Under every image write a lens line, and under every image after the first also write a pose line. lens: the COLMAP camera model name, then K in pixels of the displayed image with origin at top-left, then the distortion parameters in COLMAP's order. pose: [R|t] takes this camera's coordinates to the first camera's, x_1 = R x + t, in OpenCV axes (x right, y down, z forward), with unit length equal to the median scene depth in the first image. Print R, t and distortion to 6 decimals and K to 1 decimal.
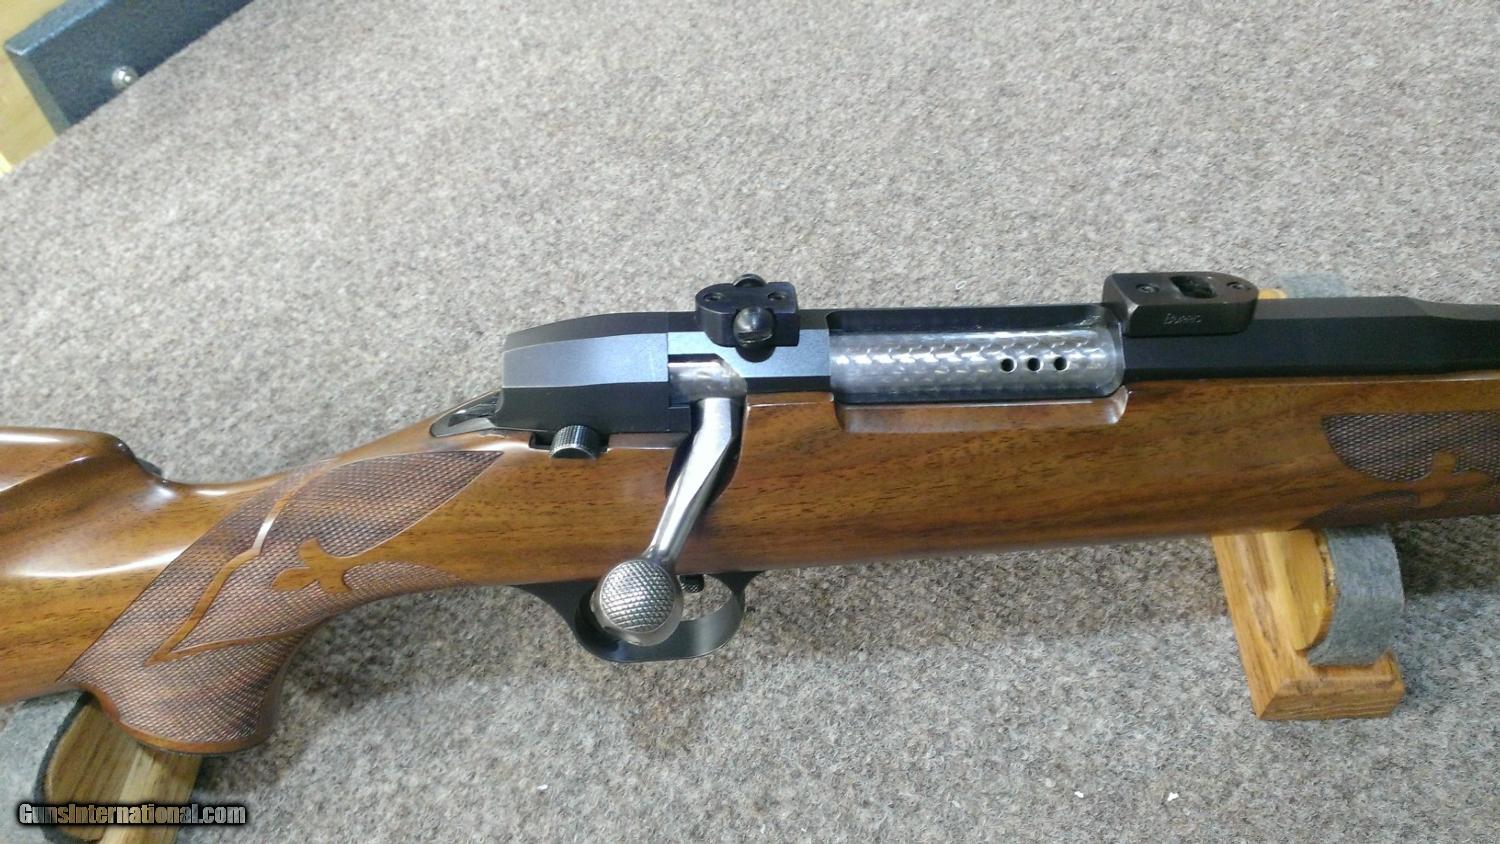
lens RADIAL K [[1239.5, 0, 738.2], [0, 1239.5, 430.8], [0, 0, 1]] dist [0.121434, -0.220030]
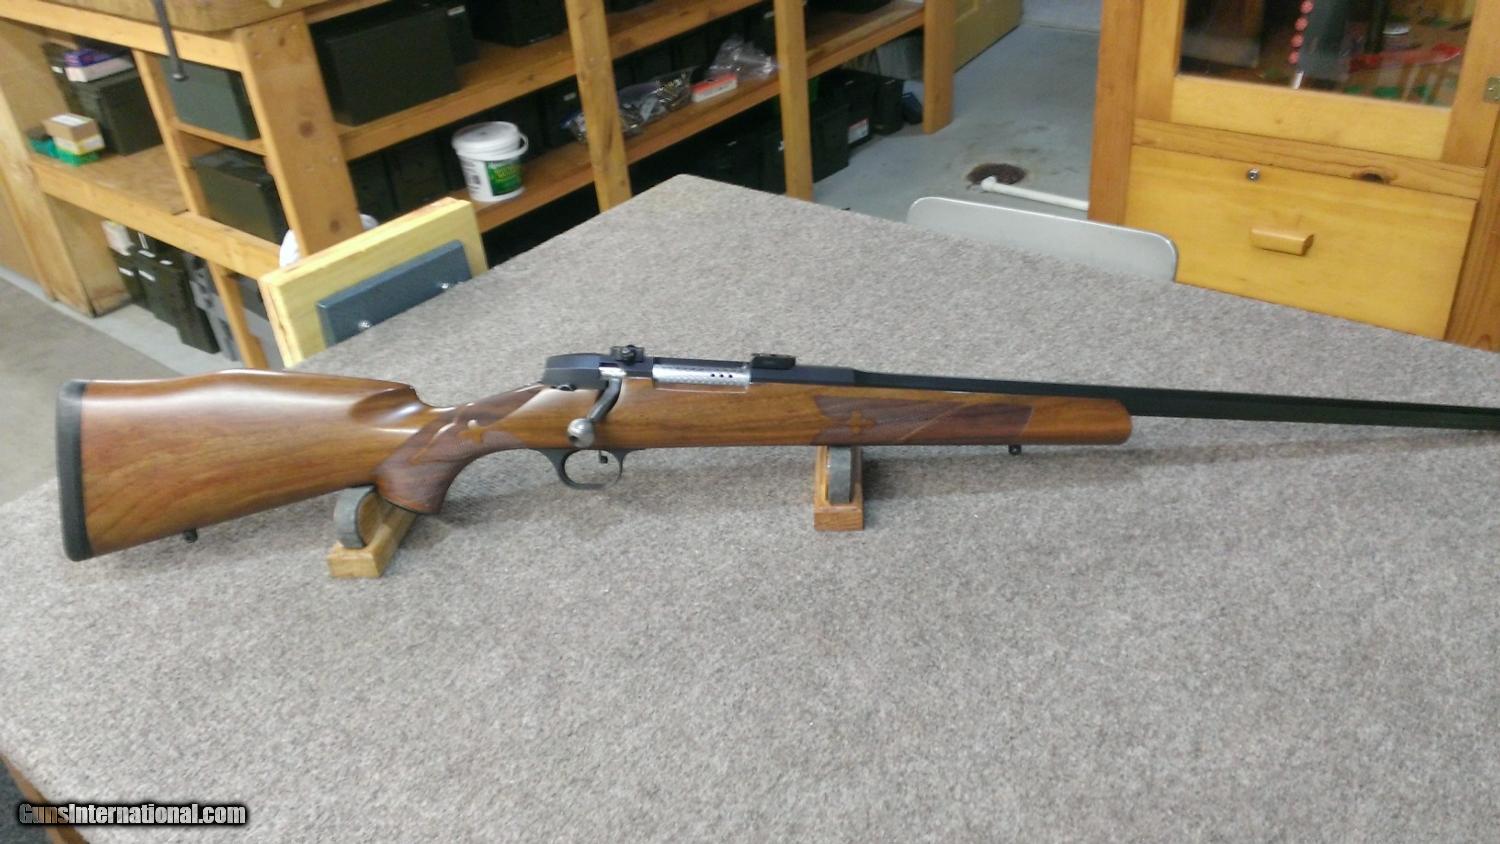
lens RADIAL K [[1239.5, 0, 738.2], [0, 1239.5, 430.8], [0, 0, 1]] dist [0.121434, -0.220030]
pose [[0.998101, 0.057865, -0.021132, 0.277303], [-0.061597, 0.942375, -0.328840, 0.835277], [0.000886, 0.329517, 0.944149, -1.409670]]
